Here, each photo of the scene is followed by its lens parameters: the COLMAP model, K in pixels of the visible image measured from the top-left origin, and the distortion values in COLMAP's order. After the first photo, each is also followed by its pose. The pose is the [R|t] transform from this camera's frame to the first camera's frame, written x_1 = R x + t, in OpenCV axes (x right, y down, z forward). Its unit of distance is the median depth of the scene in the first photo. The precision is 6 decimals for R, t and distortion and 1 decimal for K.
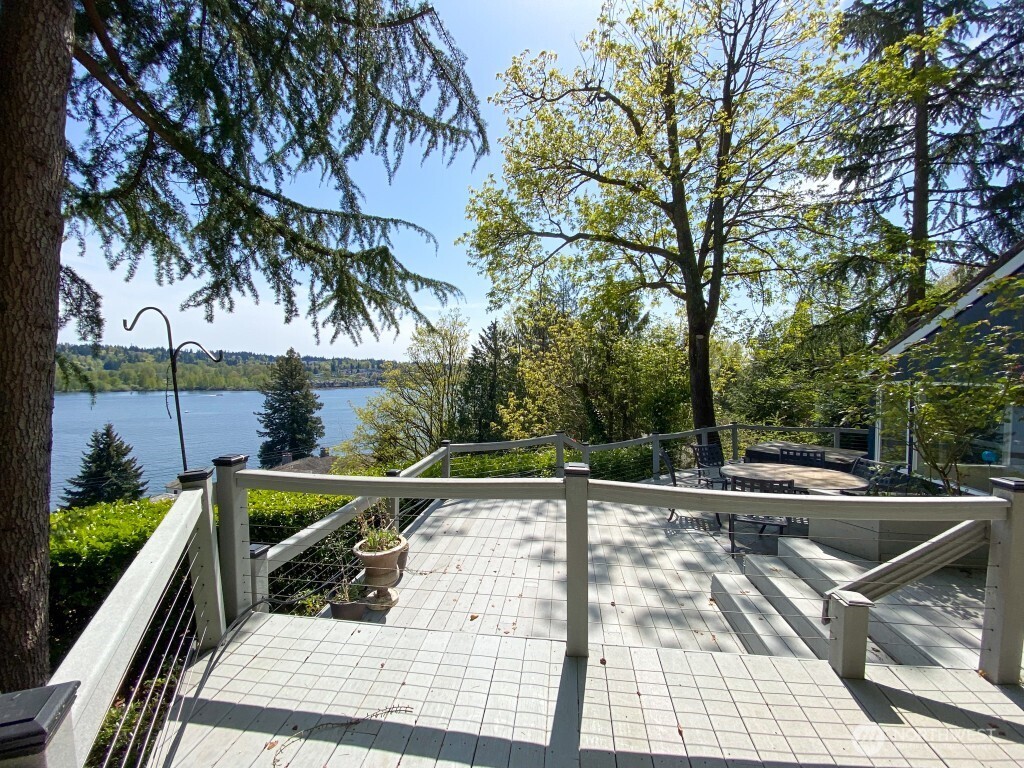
lens RADIAL K [[401.8, 0, 512.0], [0, 401.8, 384.0], [0, 0, 1]] dist [-0.000834, -0.010770]
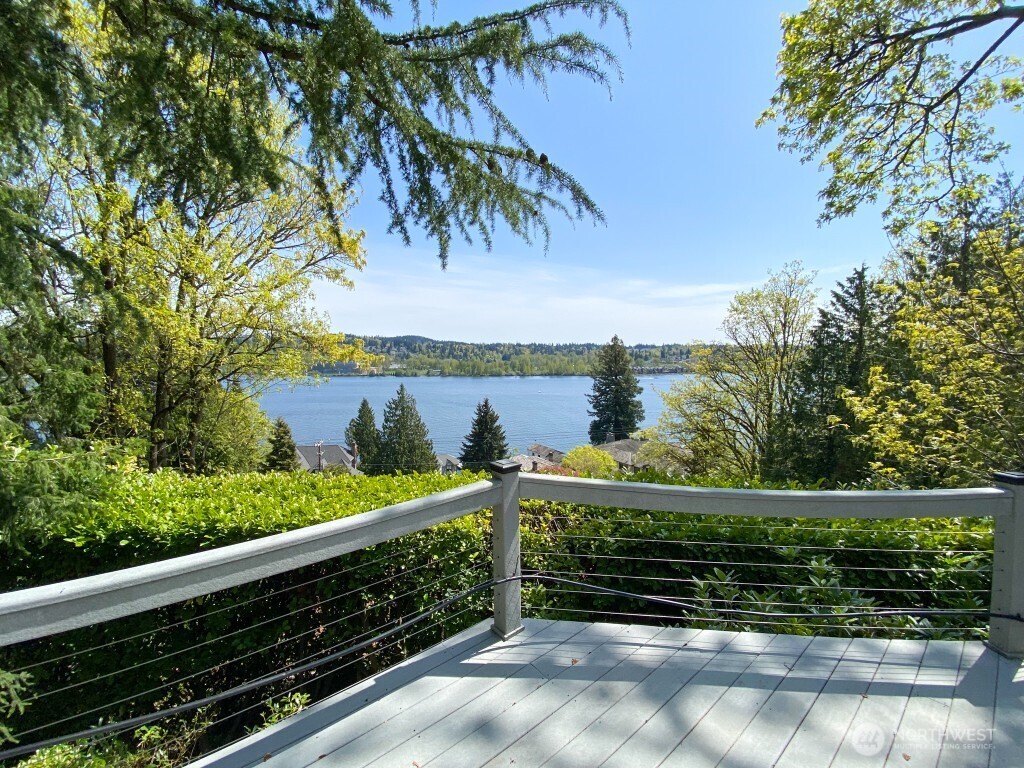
lens RADIAL K [[401.8, 0, 512.0], [0, 401.8, 384.0], [0, 0, 1]] dist [-0.000834, -0.010770]
pose [[0.711969, 0.020655, -0.701908, 0.018011], [0.003544, 0.999449, 0.033005, 0.015641], [0.702202, -0.025986, 0.711503, 0.187358]]
